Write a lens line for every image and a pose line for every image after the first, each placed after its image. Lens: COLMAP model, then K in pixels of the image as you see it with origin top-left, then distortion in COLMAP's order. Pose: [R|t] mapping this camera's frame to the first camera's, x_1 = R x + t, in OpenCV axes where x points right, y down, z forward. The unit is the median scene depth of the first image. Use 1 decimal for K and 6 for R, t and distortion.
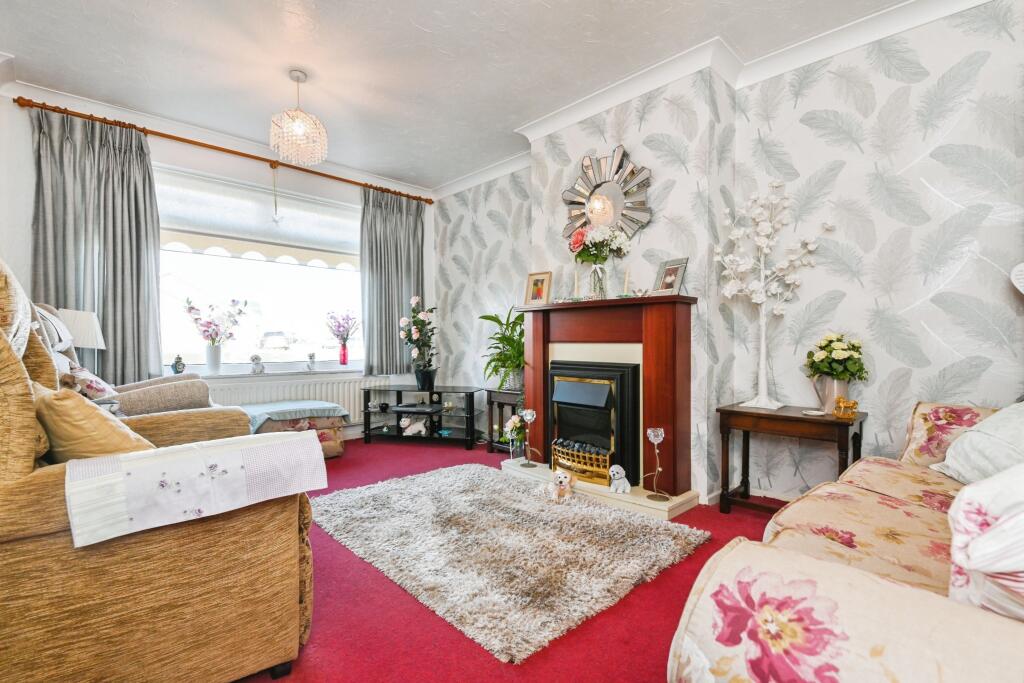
lens RADIAL K [[480.5, 0, 512.0], [0, 480.5, 341.5], [0, 0, 1]] dist [-0.001379, -0.000564]
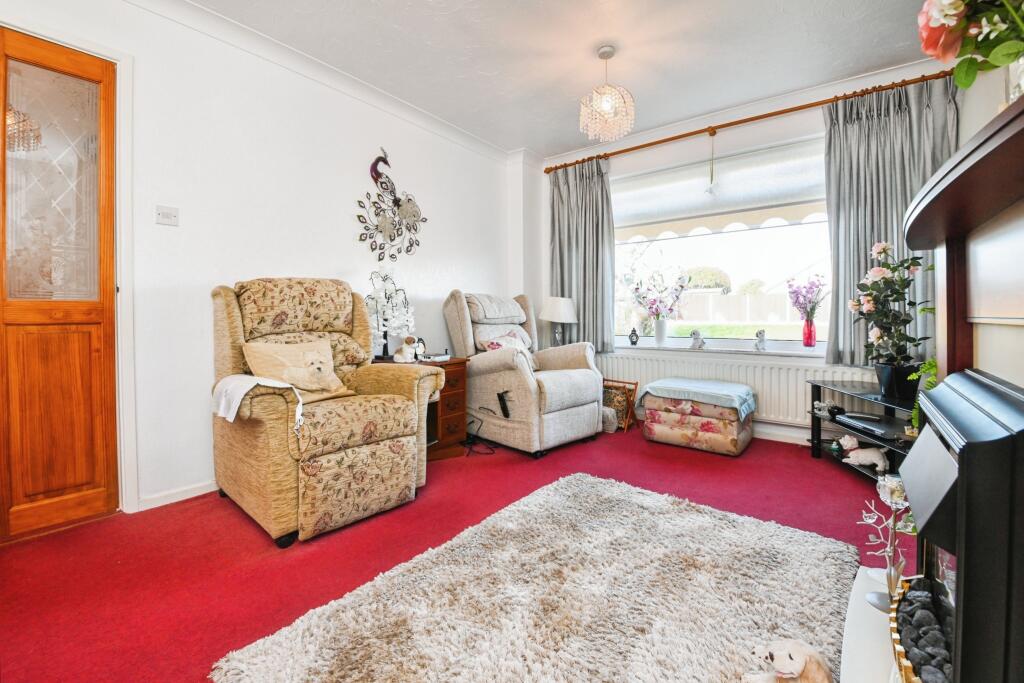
lens RADIAL K [[427.4, 0, 512.9], [0, 427.4, 315.2], [0, 0, 1]] dist [-0.000345, -0.000196]
pose [[0.140036, -0.003429, -0.990140, 0.298930], [0.001633, 0.999993, -0.003232, -0.001044], [0.990145, -0.001164, 0.140041, 0.499881]]
